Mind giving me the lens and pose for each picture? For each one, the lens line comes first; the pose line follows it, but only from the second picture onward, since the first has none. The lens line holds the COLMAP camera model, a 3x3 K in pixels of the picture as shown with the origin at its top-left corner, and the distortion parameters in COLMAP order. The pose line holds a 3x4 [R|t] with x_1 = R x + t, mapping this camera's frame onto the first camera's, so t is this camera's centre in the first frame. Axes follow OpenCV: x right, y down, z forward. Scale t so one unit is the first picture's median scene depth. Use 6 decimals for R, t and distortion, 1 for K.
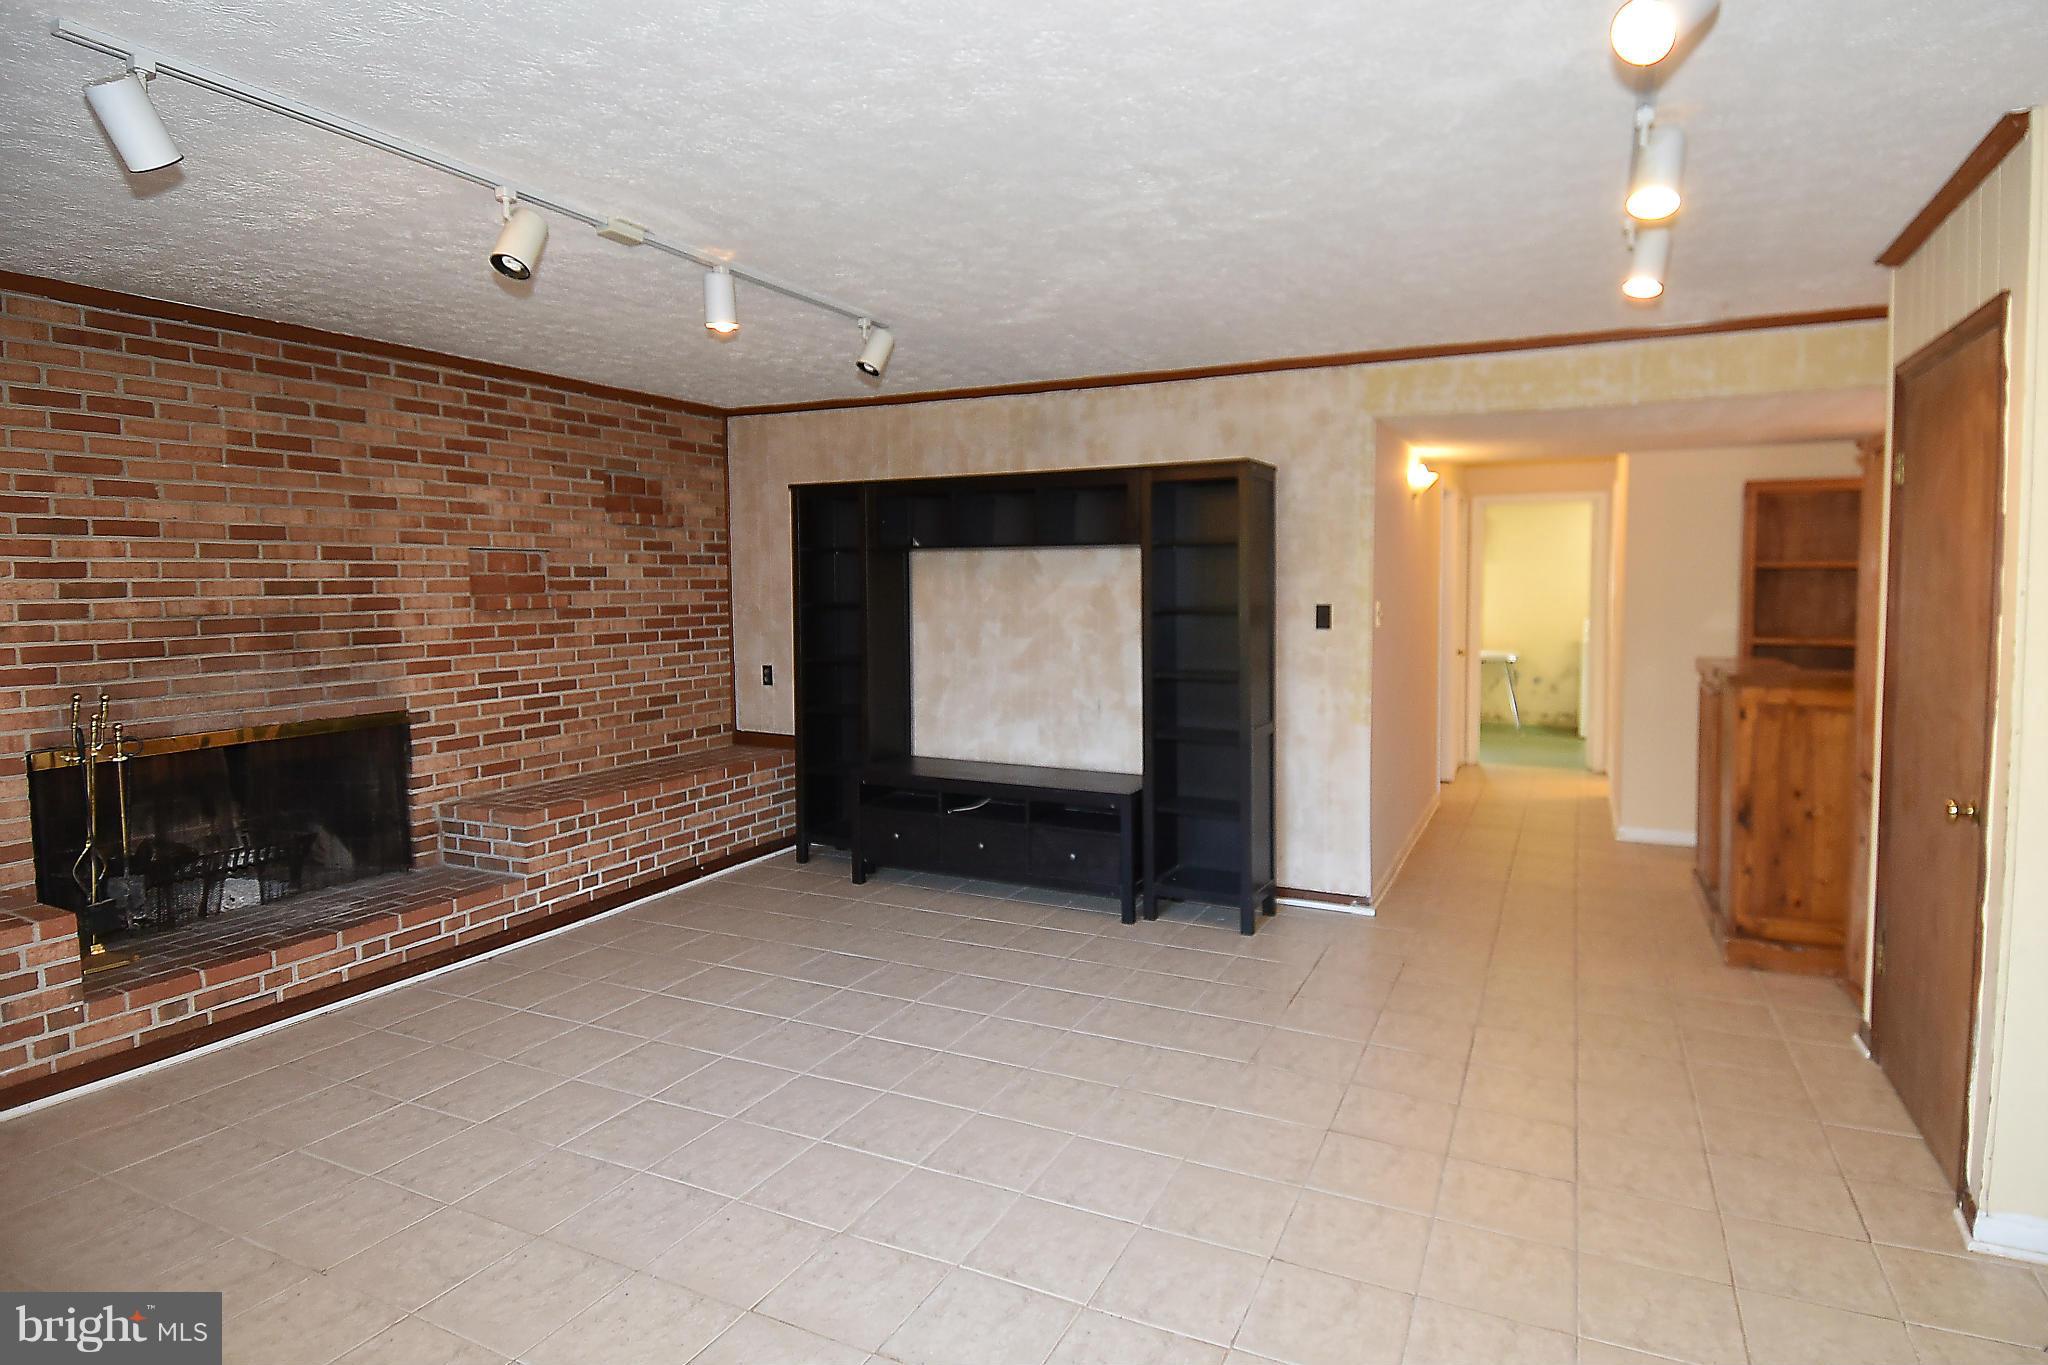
lens RADIAL K [[1074.2, 0, 1090.1], [0, 1074.2, 640.5], [0, 0, 1]] dist [0.053731, -0.056328]
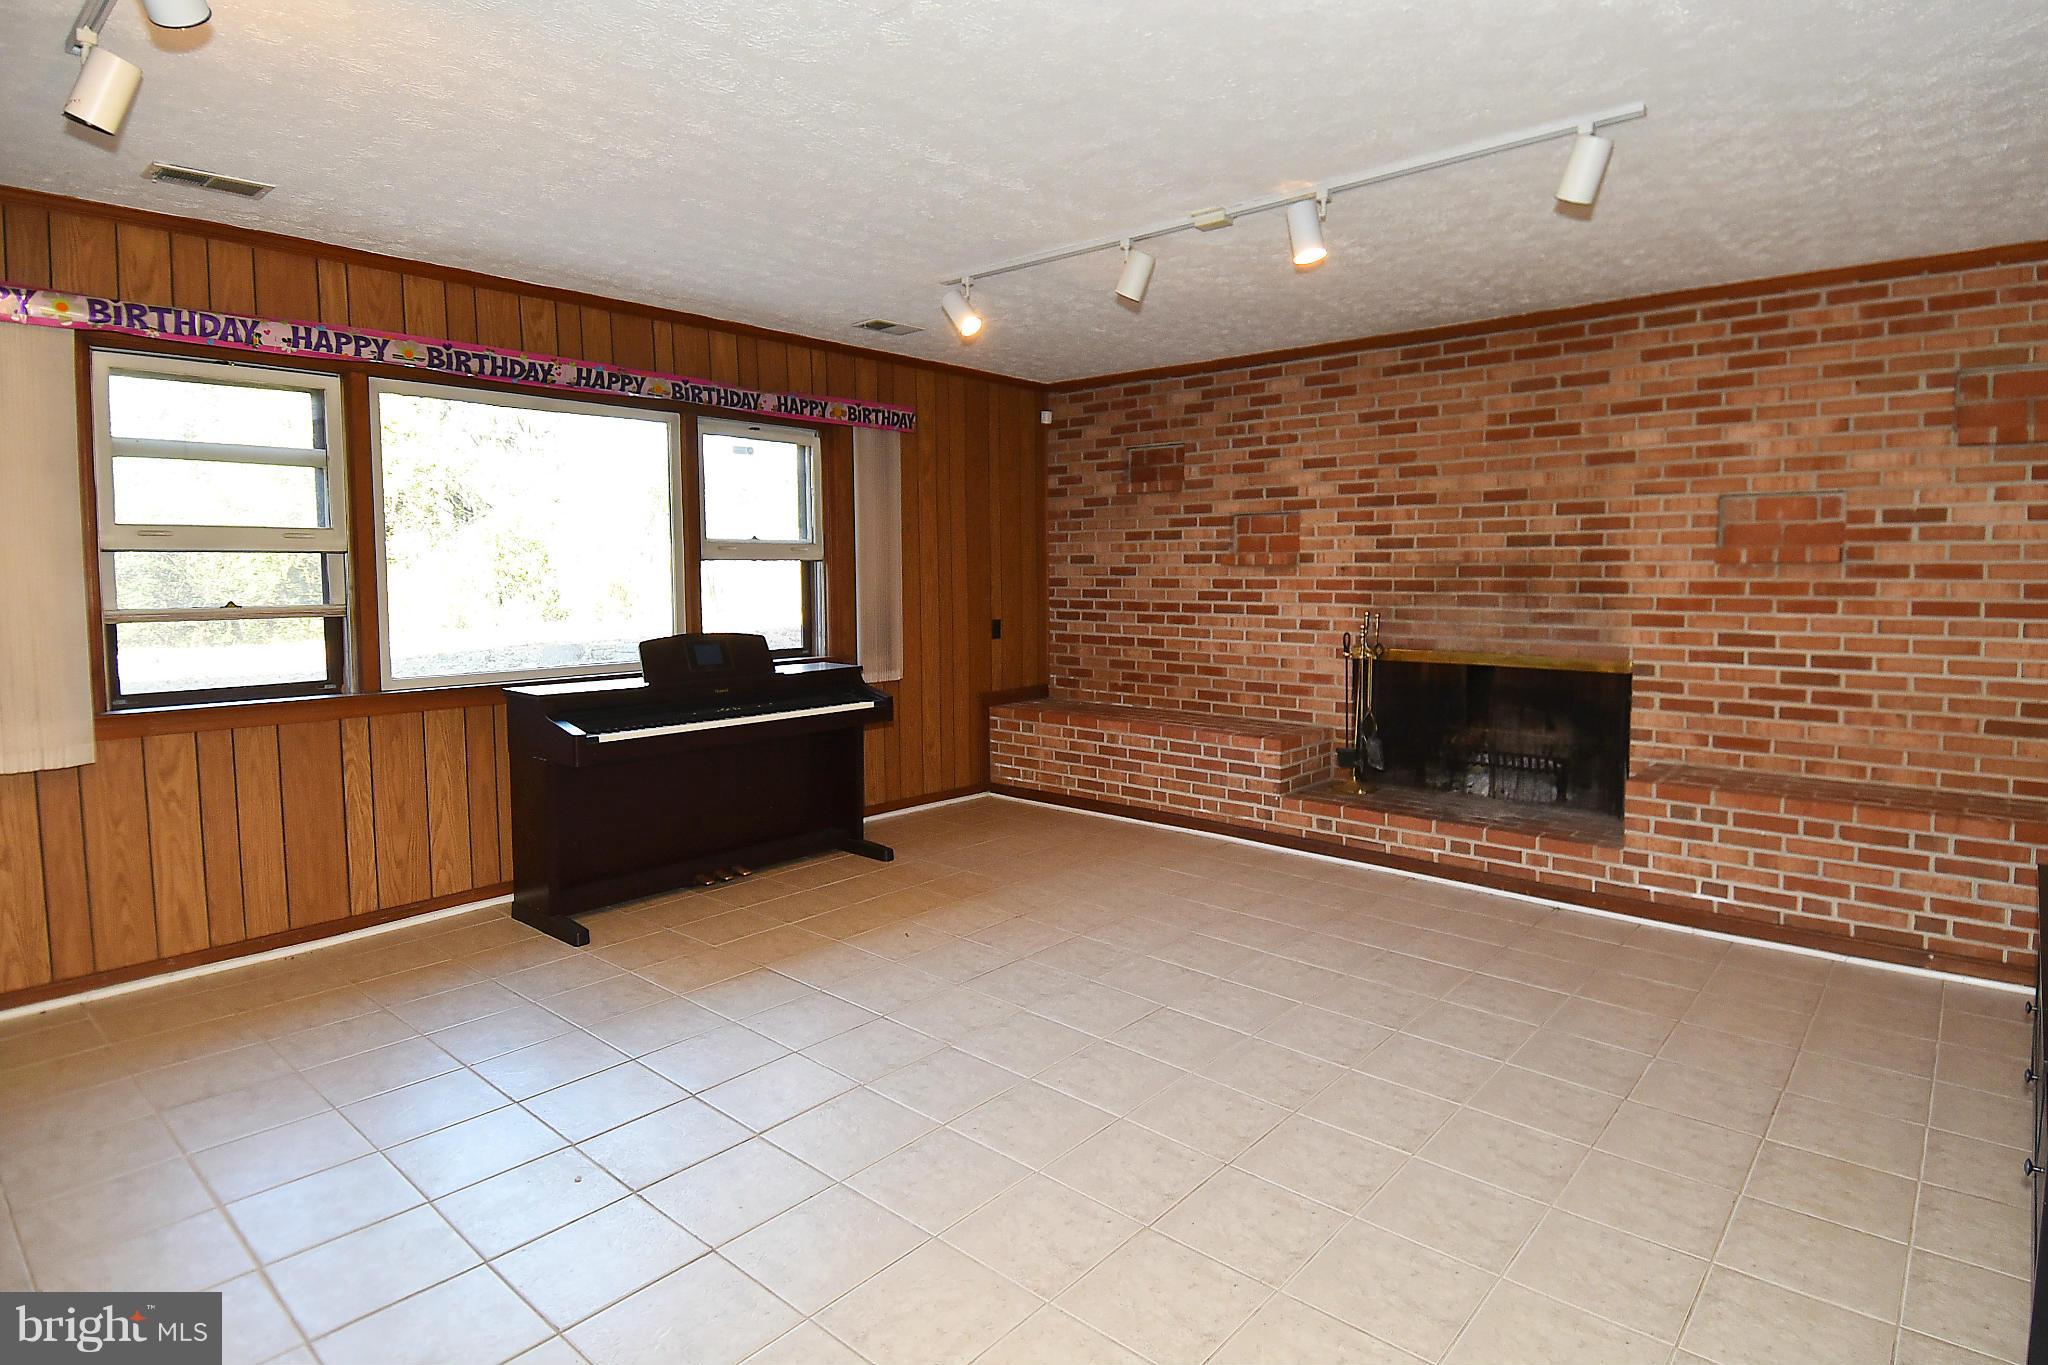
lens RADIAL K [[1074.2, 0, 1090.1], [0, 1074.2, 640.5], [0, 0, 1]] dist [0.053731, -0.056328]
pose [[-0.262224, 0.070464, -0.962431, 0.459068], [-0.052505, 0.994811, 0.087140, -0.015781], [0.963578, 0.073383, -0.257164, 0.747201]]
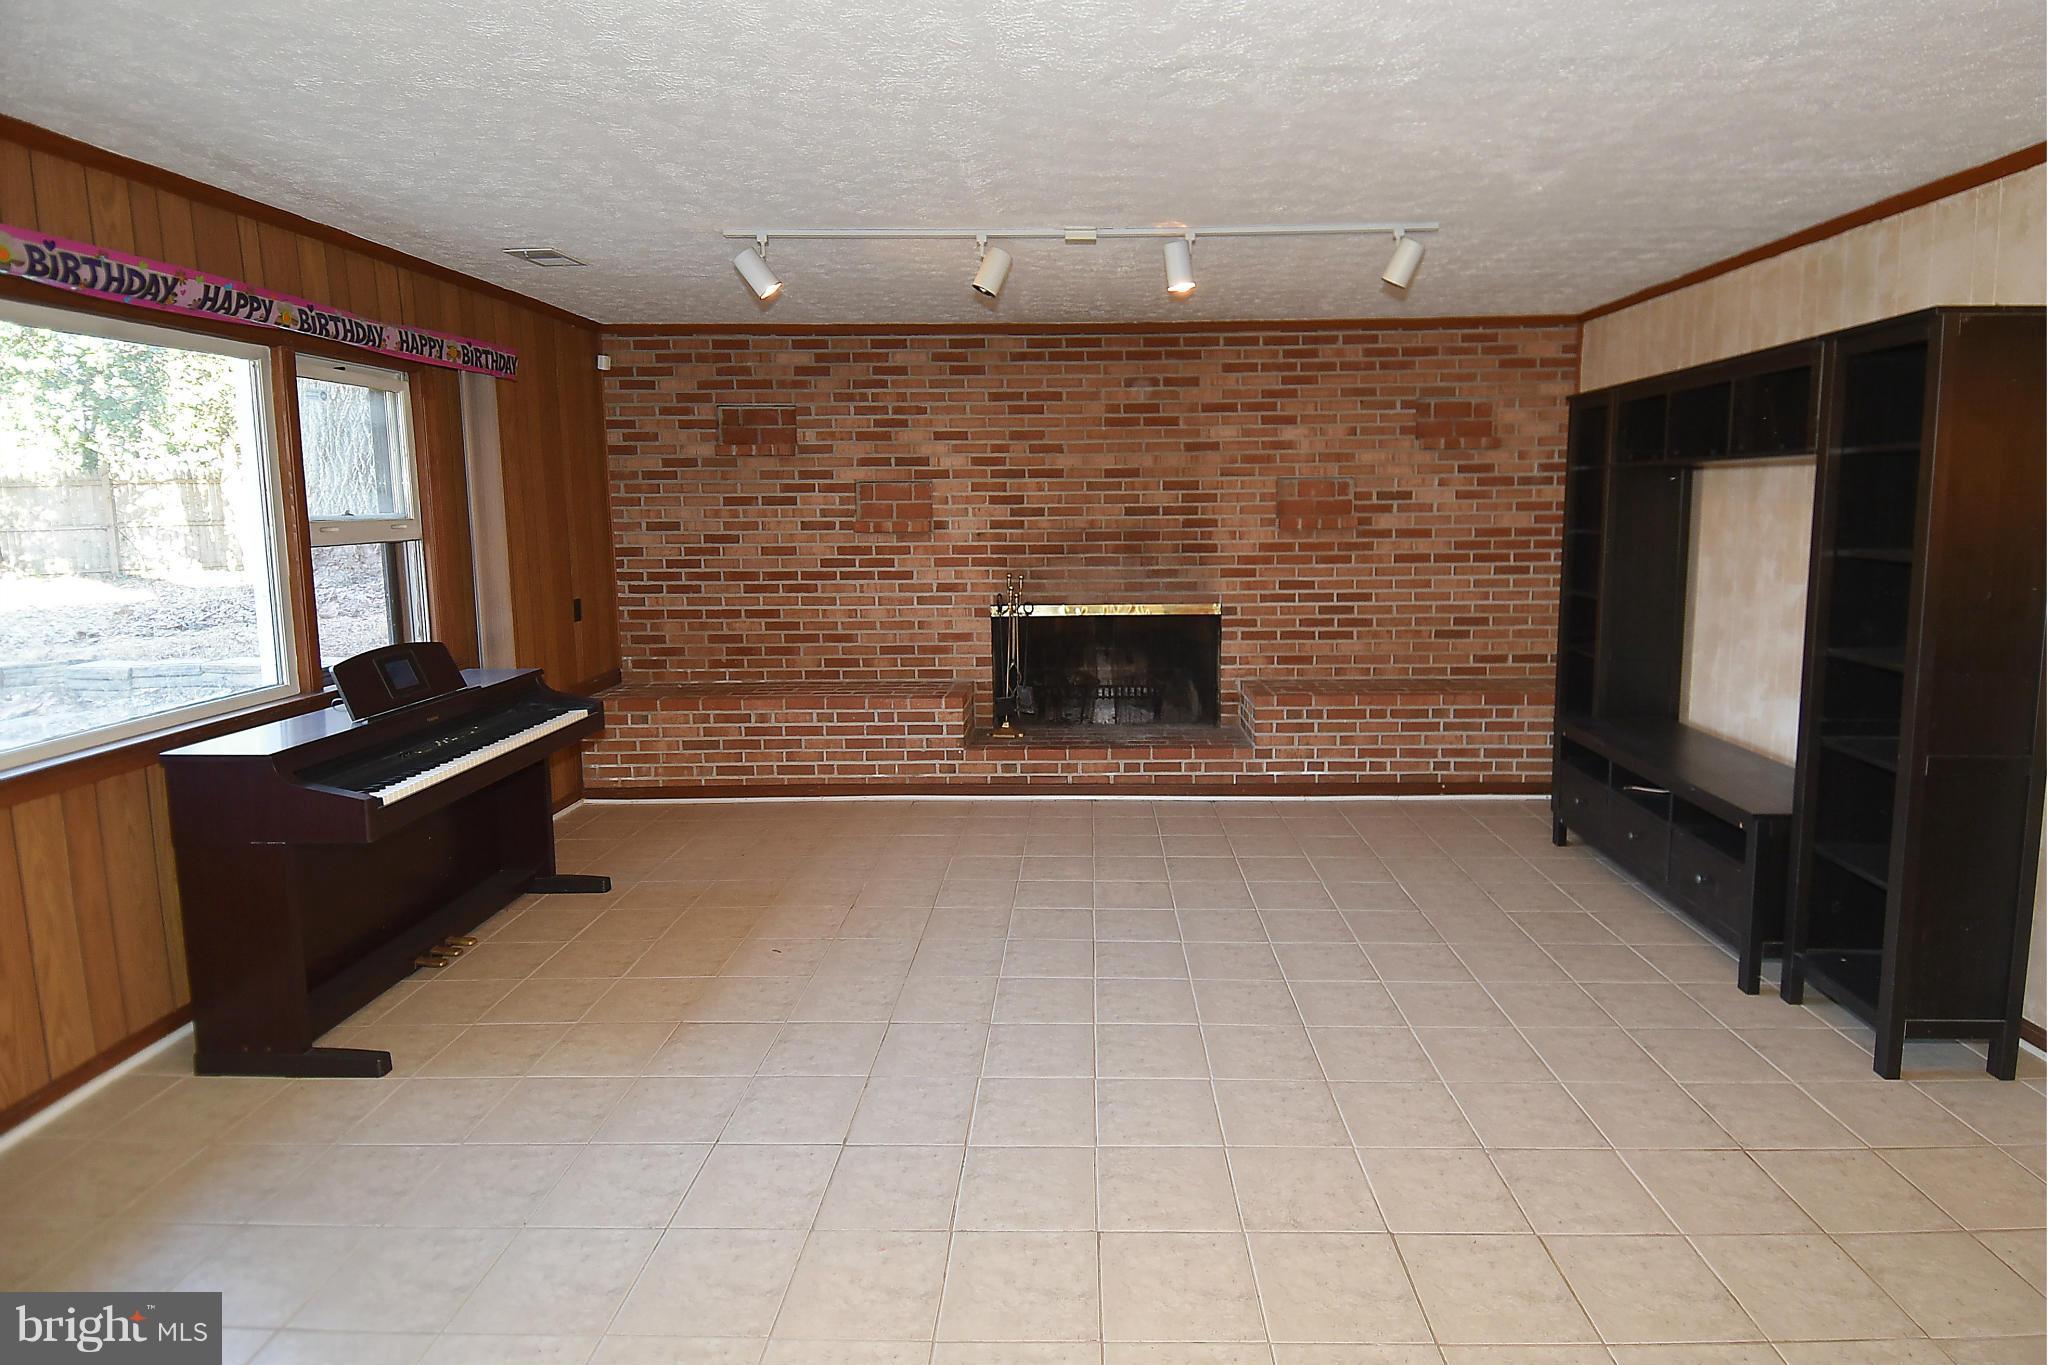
lens RADIAL K [[1103.2, 0, 1075.3], [0, 1103.2, 629.1], [0, 0, 1]] dist [0.068887, -0.064213]
pose [[0.403314, 0.108573, -0.908598, 0.499502], [-0.045698, 0.994087, 0.098503, -0.028748], [0.913920, 0.001794, 0.405891, 0.288855]]
